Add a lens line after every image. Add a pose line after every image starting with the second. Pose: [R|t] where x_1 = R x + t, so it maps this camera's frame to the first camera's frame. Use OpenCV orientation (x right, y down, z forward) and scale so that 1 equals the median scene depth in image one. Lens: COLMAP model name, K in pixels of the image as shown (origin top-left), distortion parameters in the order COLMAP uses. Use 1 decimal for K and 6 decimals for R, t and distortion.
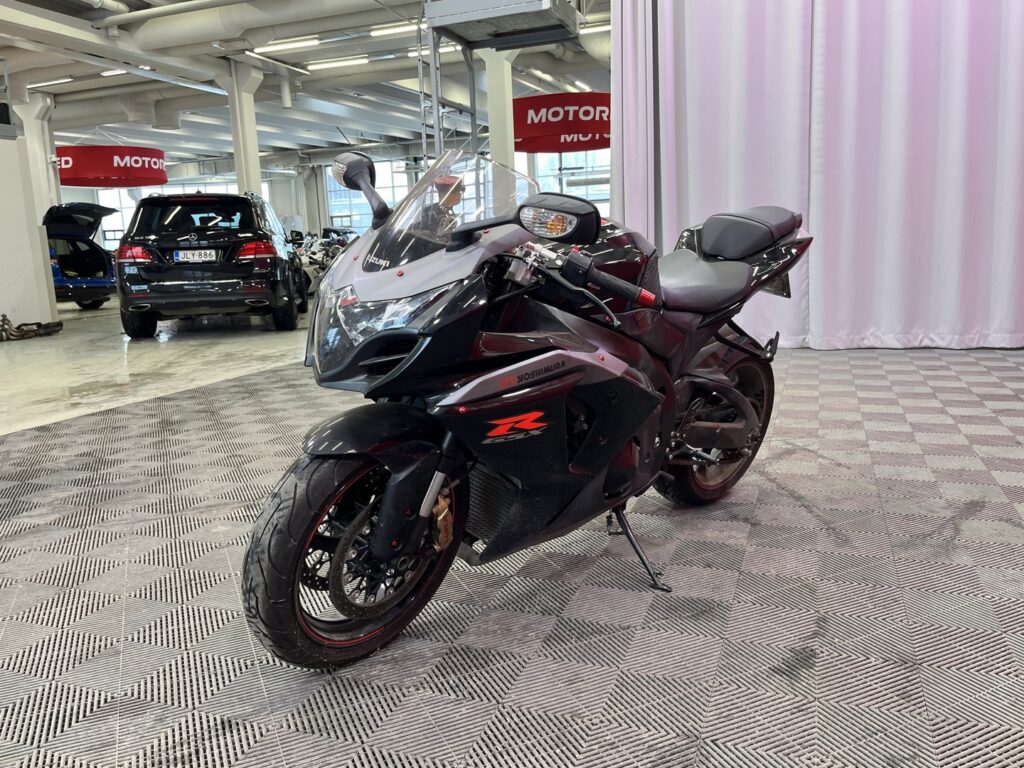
lens RADIAL K [[803.5, 0, 517.5], [0, 803.5, 379.5], [0, 0, 1]] dist [0.076079, -0.116827]
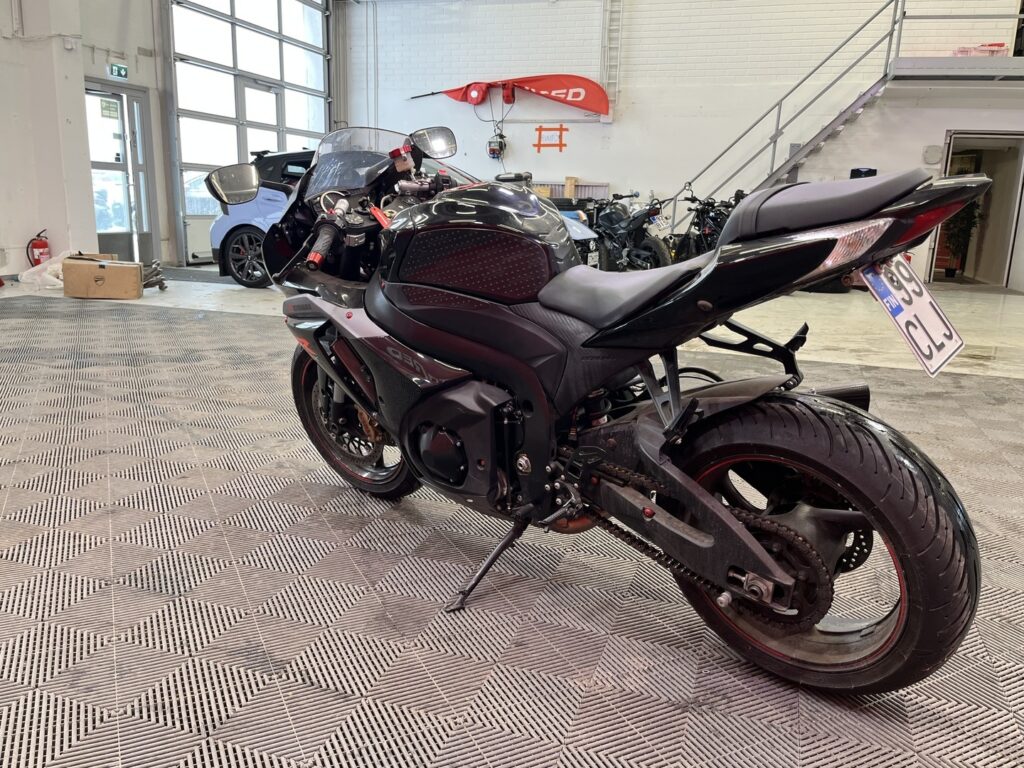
lens RADIAL K [[803.5, 0, 517.5], [0, 803.5, 379.5], [0, 0, 1]] dist [0.076079, -0.116827]
pose [[0.035169, 0.255826, -0.966083, 0.140288], [-0.196934, 0.949501, 0.244265, -0.030069], [0.979786, 0.181664, 0.083774, 0.136321]]
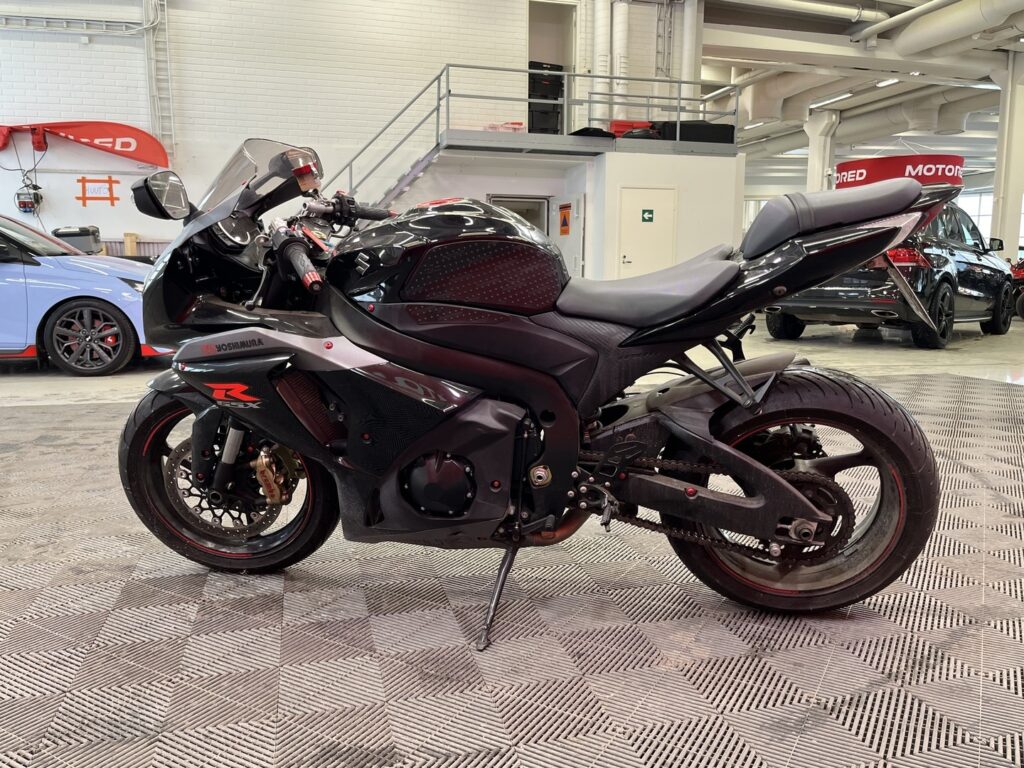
lens RADIAL K [[803.5, 0, 517.5], [0, 803.5, 379.5], [0, 0, 1]] dist [0.076079, -0.116827]
pose [[0.576060, 0.149335, -0.803650, 0.119014], [-0.160015, 0.984750, 0.068287, -0.010372], [0.801592, 0.089259, 0.591171, 0.074045]]
